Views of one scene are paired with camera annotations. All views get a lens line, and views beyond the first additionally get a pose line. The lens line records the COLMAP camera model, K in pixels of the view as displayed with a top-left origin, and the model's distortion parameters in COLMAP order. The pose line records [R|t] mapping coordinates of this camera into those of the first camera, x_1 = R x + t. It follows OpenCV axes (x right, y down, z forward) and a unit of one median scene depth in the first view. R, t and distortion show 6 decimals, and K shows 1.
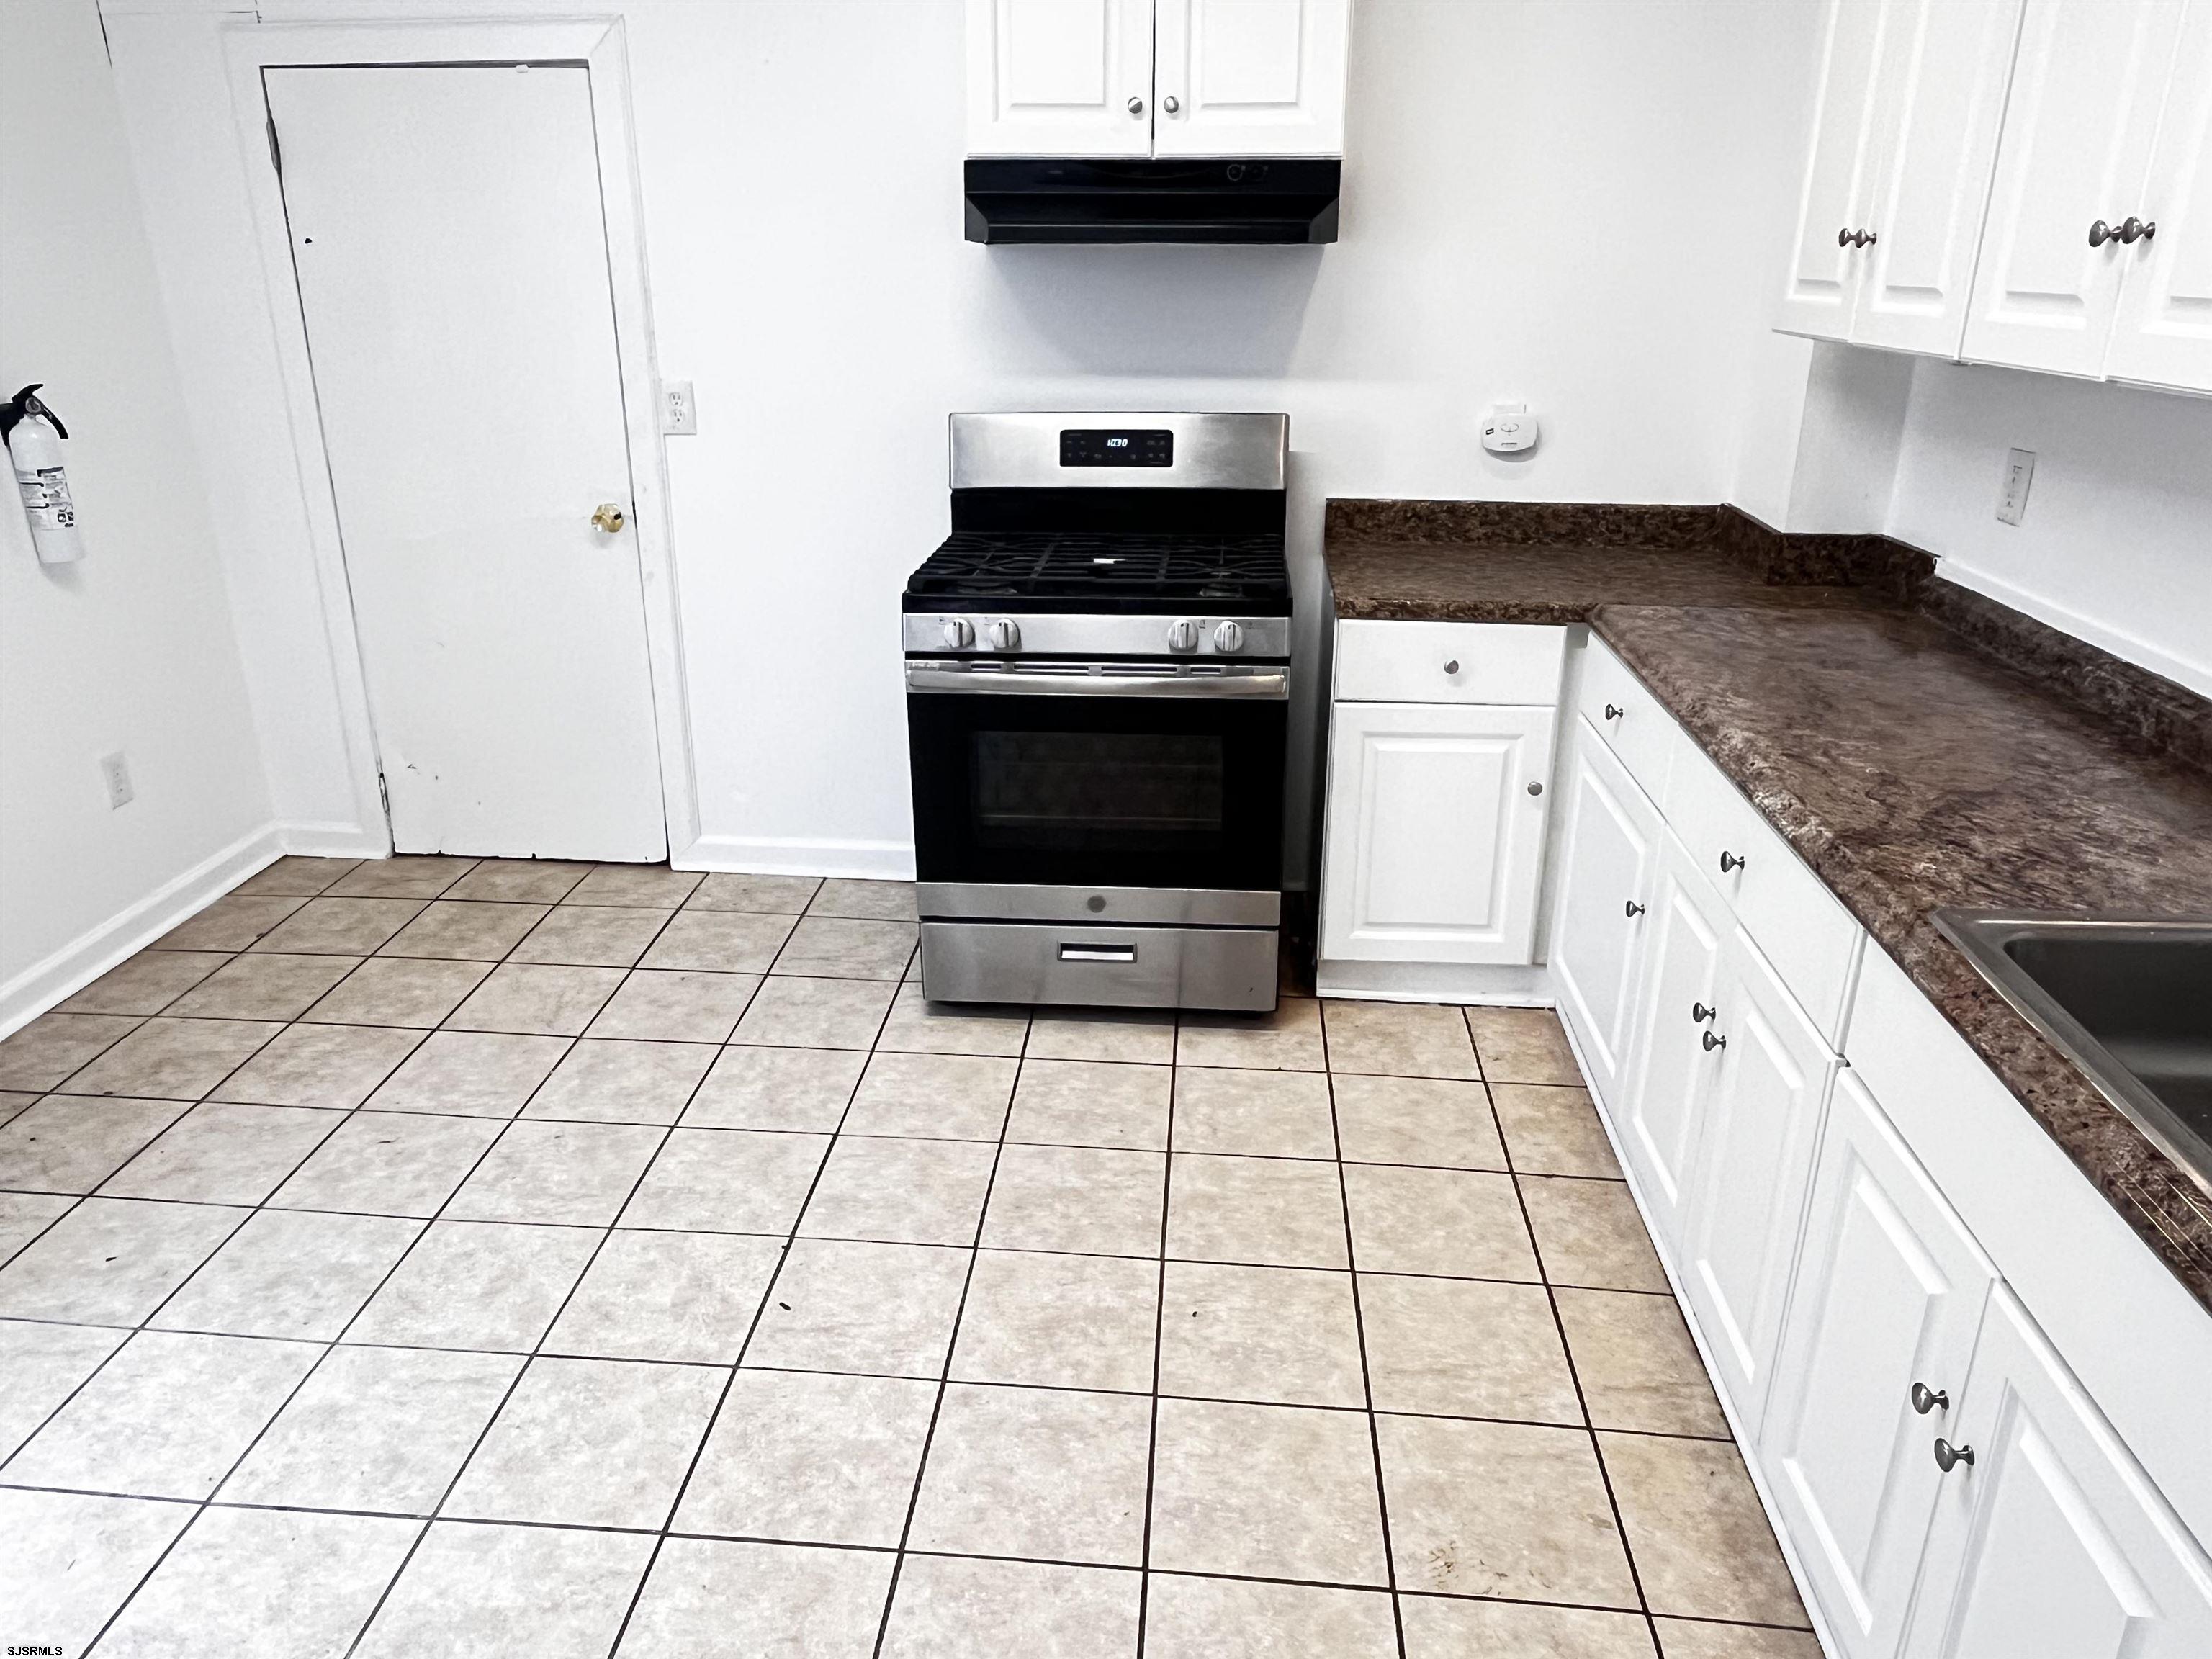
lens RADIAL K [[1516.0, 0, 1093.2], [0, 1516.0, 828.2], [0, 0, 1]] dist [-0.000258, -0.005191]
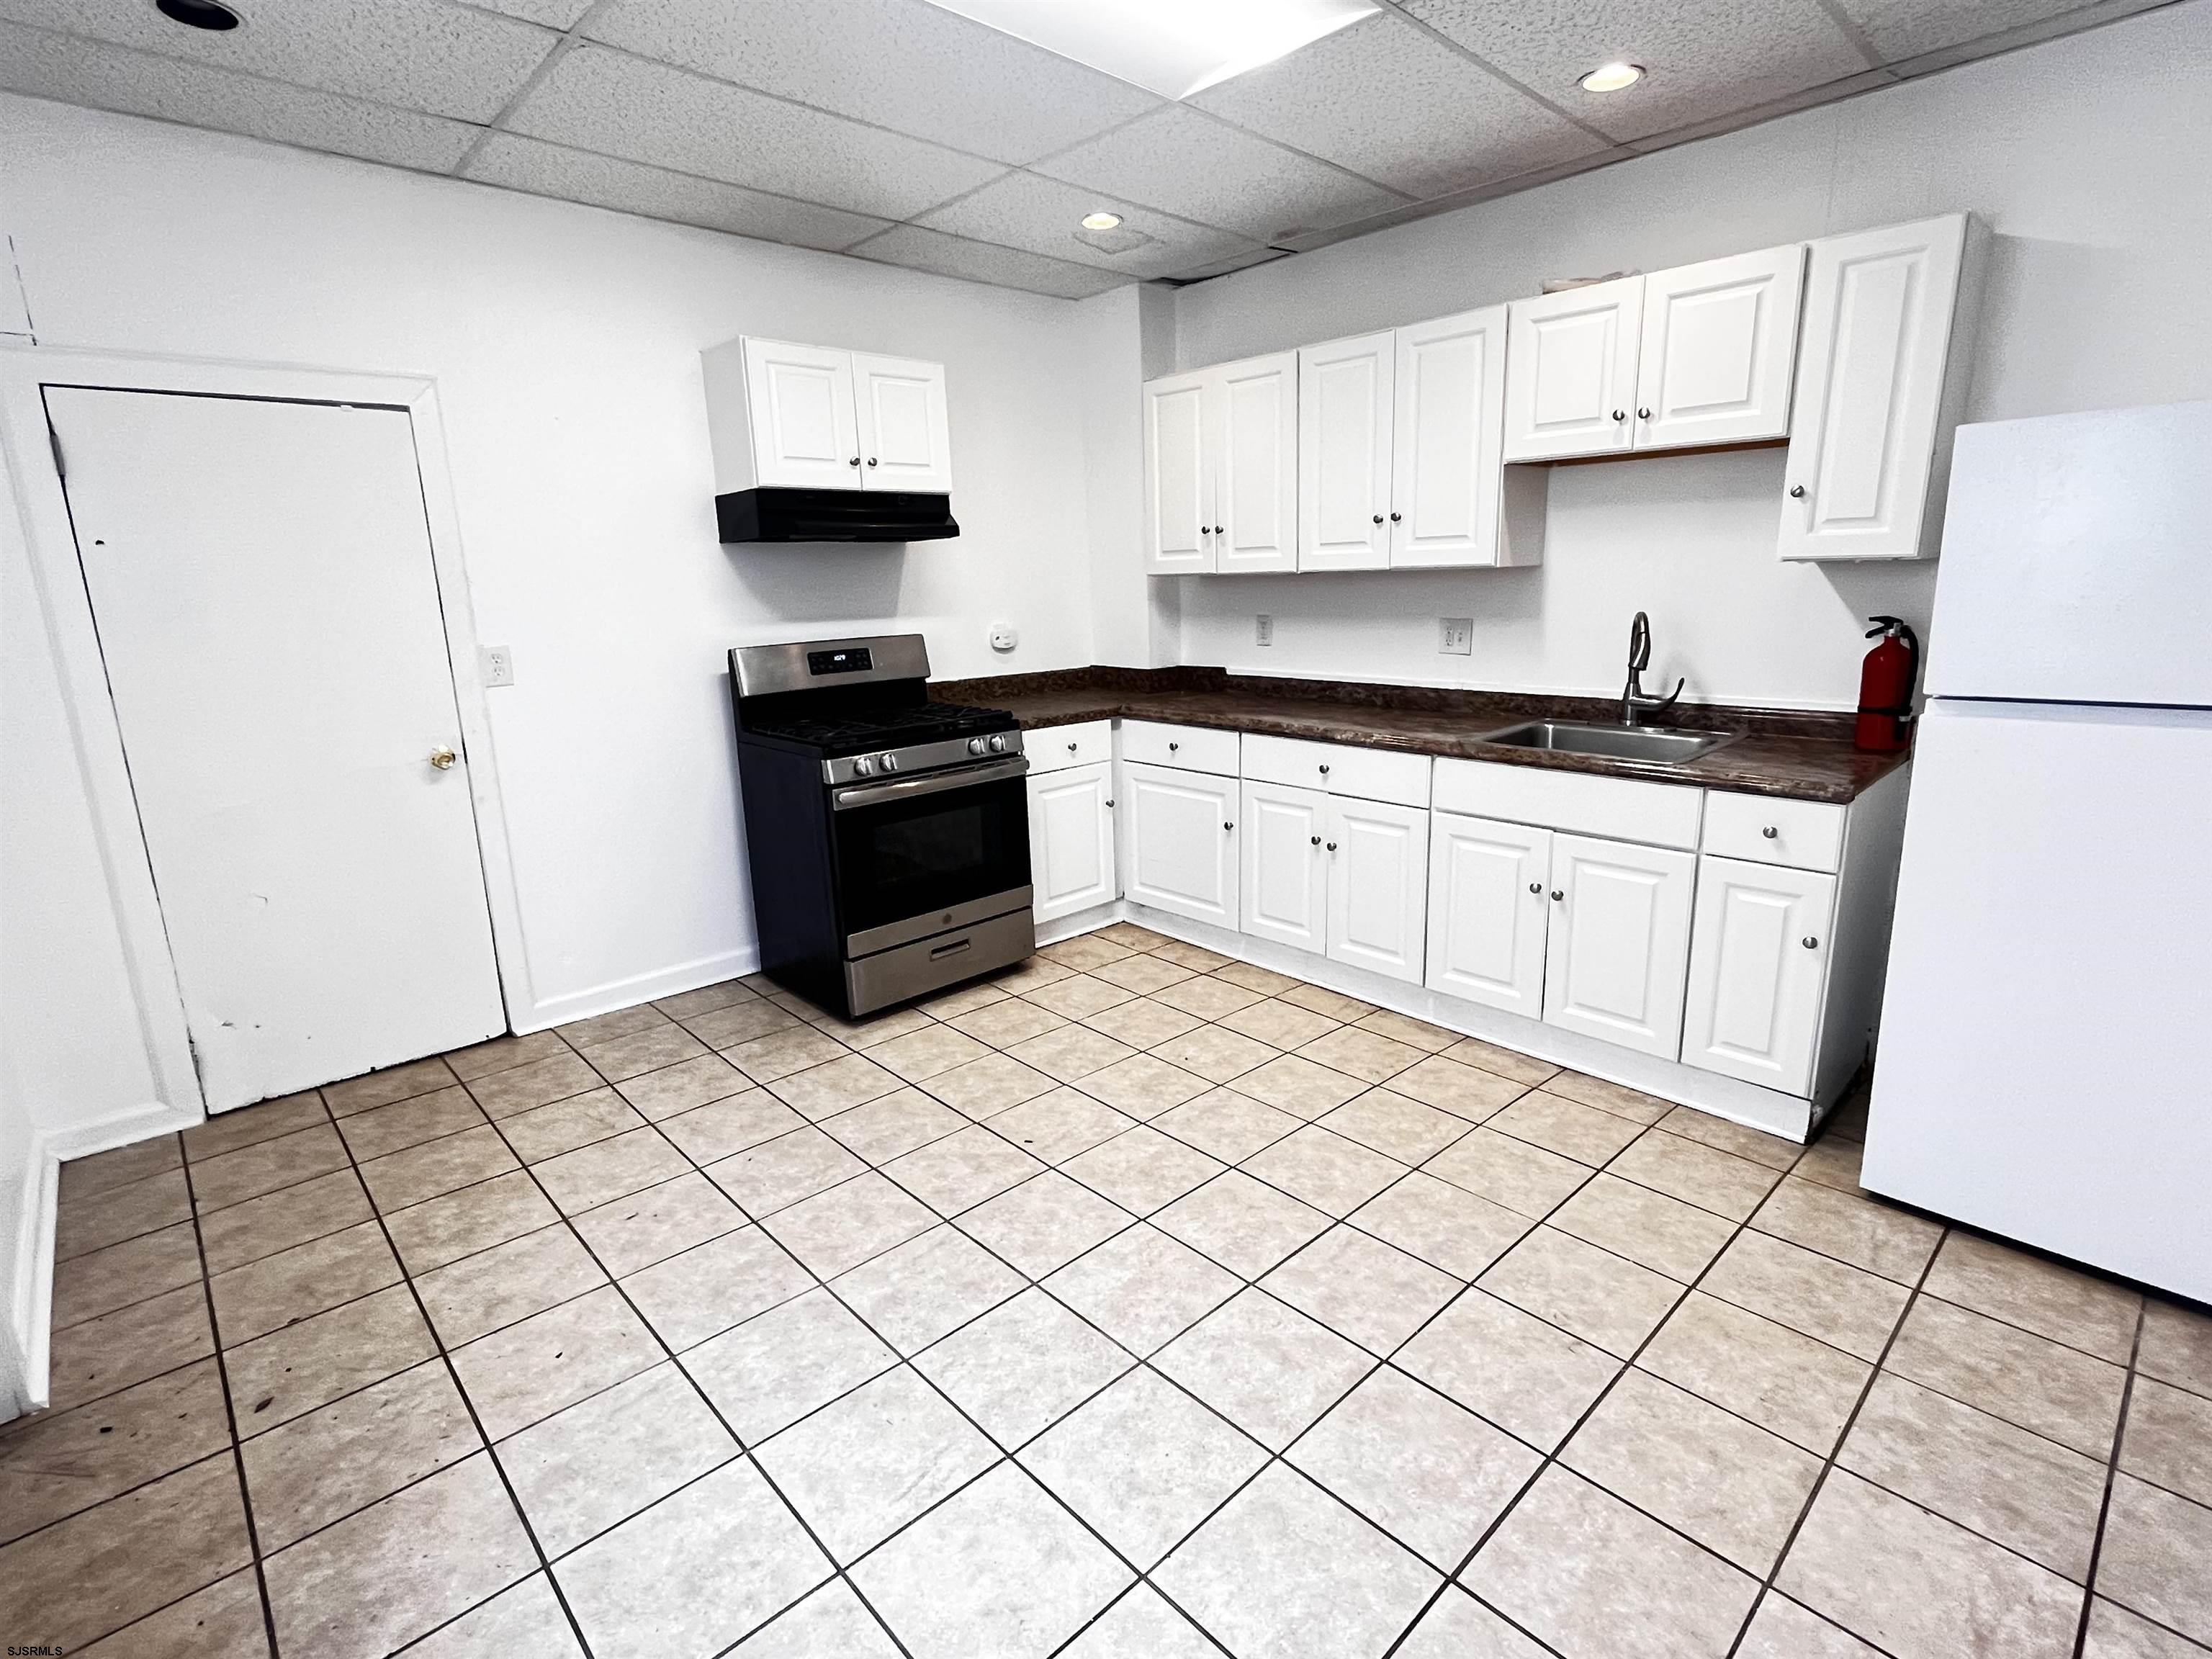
lens RADIAL K [[1073.0, 0, 1115.5], [0, 1073.0, 828.8], [0, 0, 1]] dist [-0.008796, 0.000695]
pose [[0.669409, -0.191638, 0.717751, -0.743736], [0.292985, 0.955947, -0.018016, 0.033003], [-0.682680, 0.222350, 0.696066, 0.043142]]
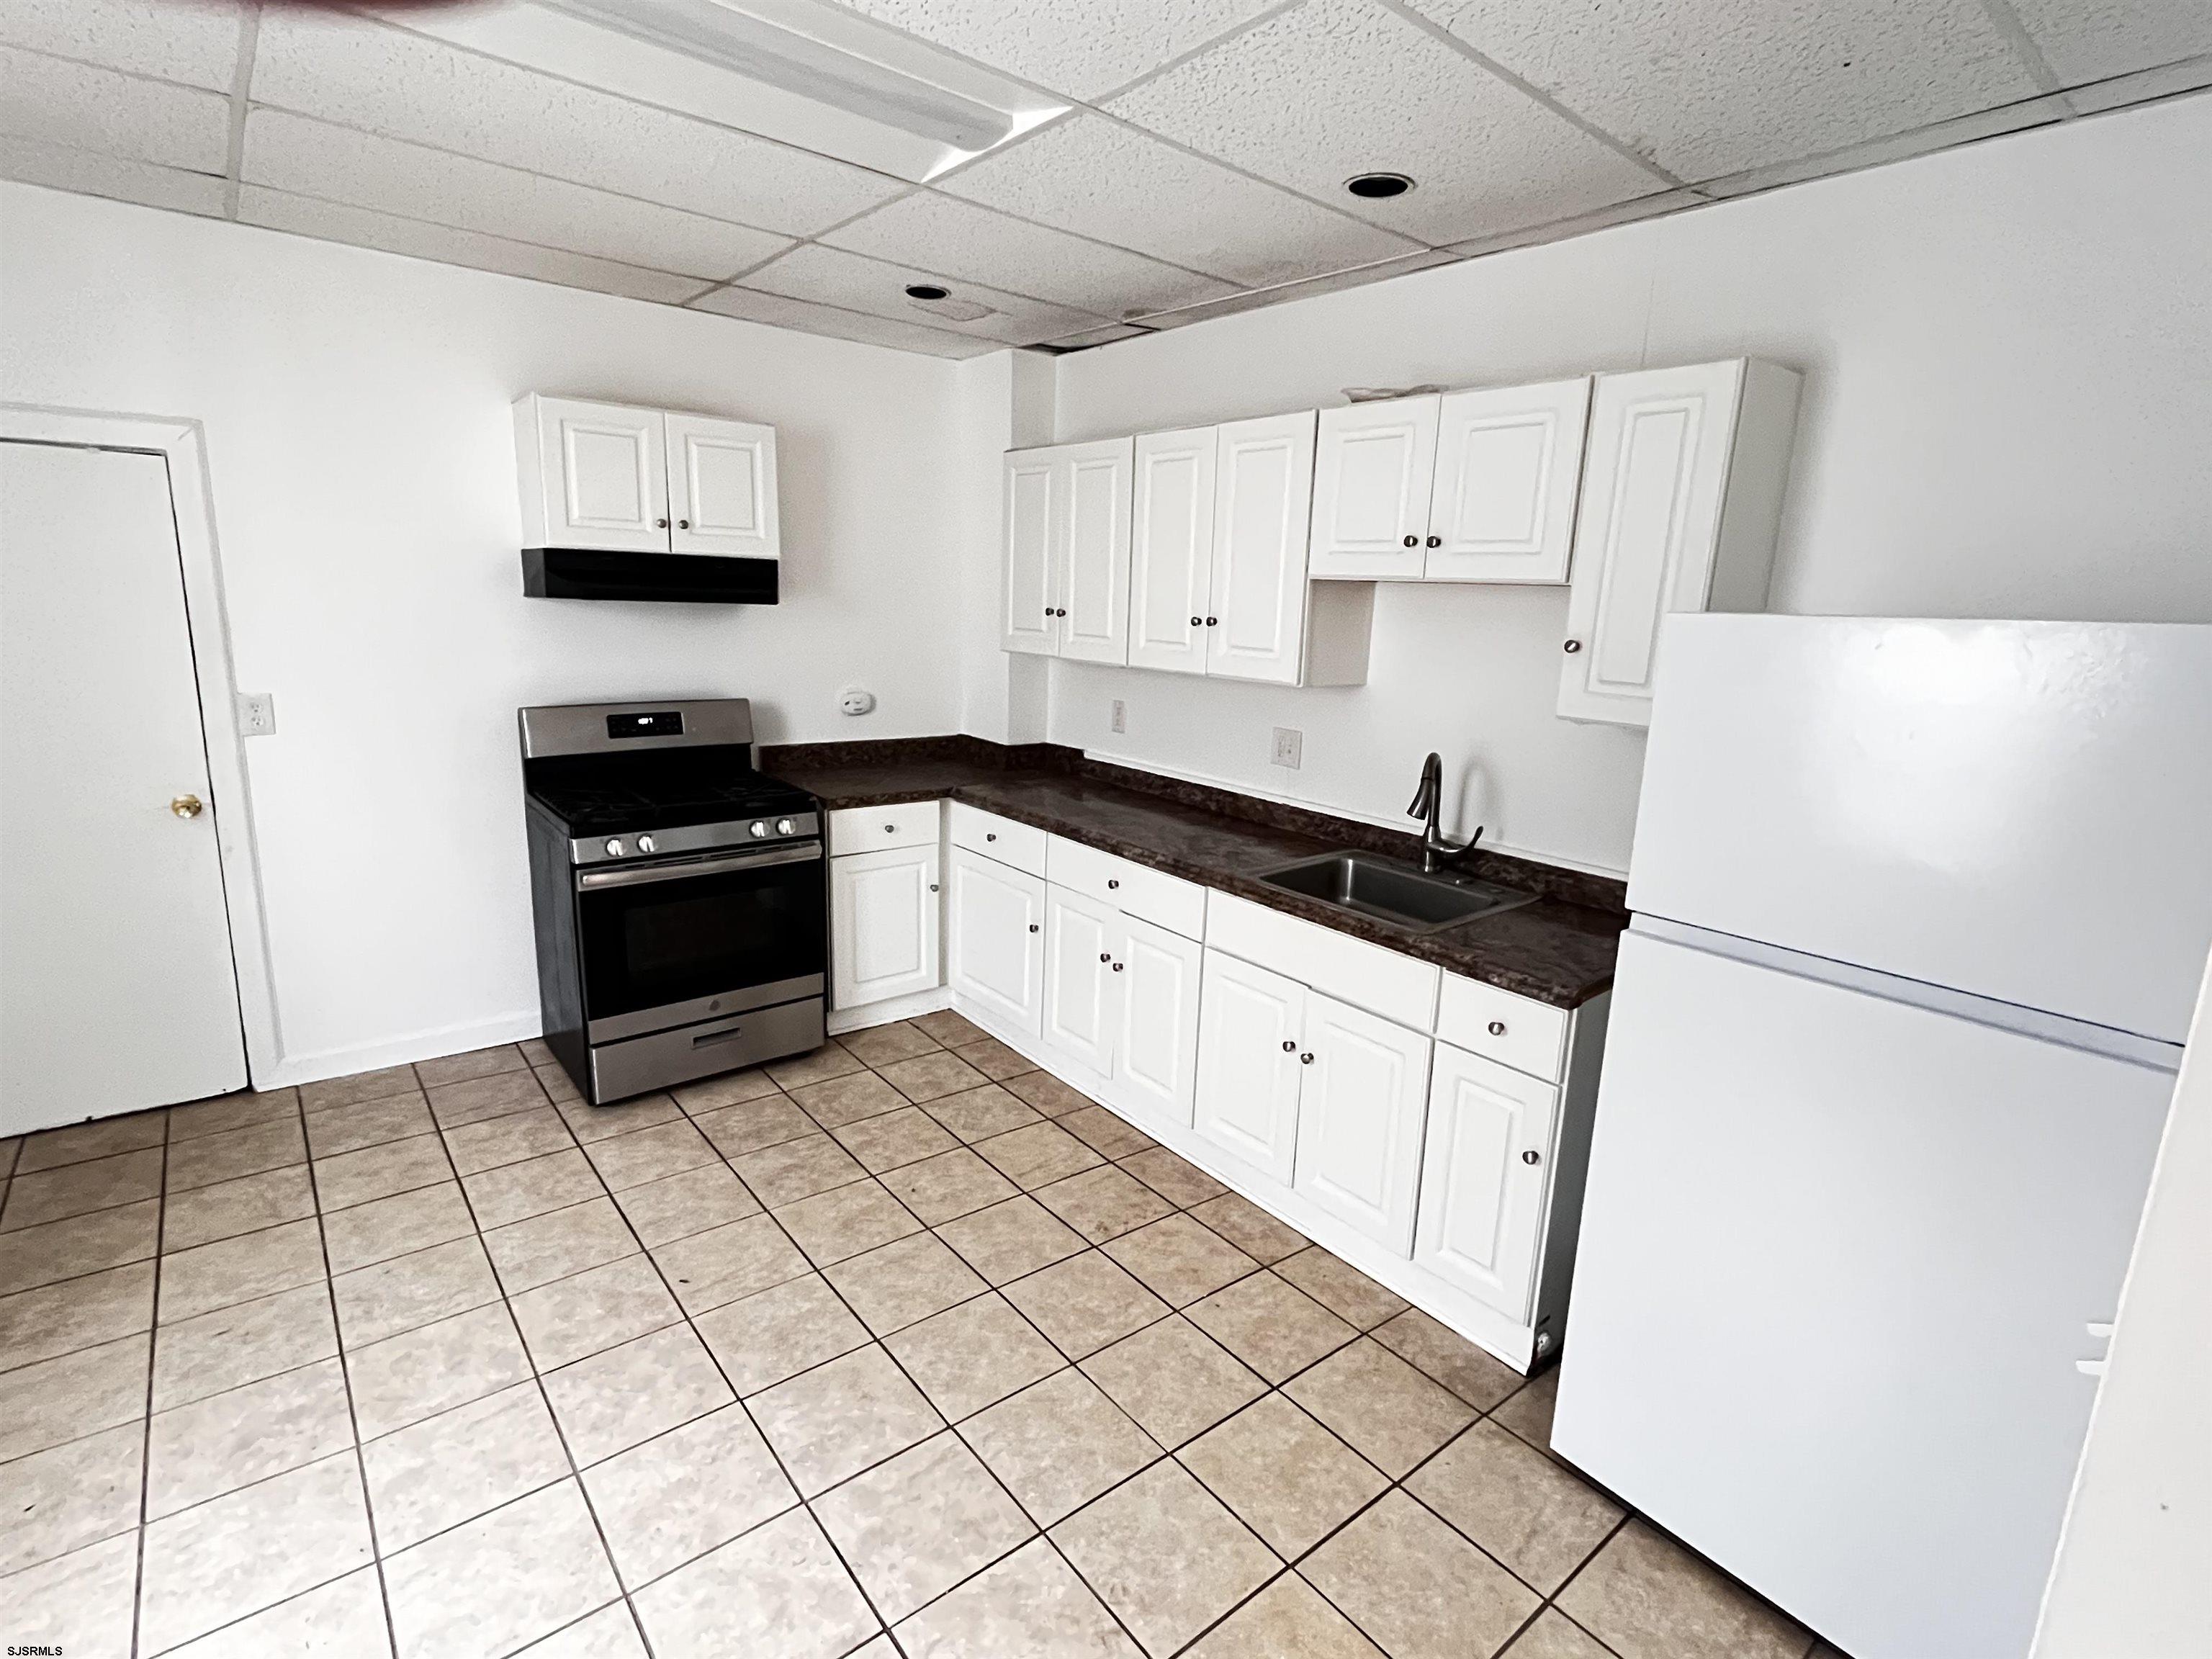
lens RADIAL K [[1073.0, 0, 1115.7], [0, 1073.0, 825.3], [0, 0, 1]] dist [-0.008796, 0.000695]
pose [[0.717466, -0.123459, 0.685566, -0.469579], [0.214157, 0.975598, -0.048433, 0.010529], [-0.662858, 0.181568, 0.726397, -0.126313]]
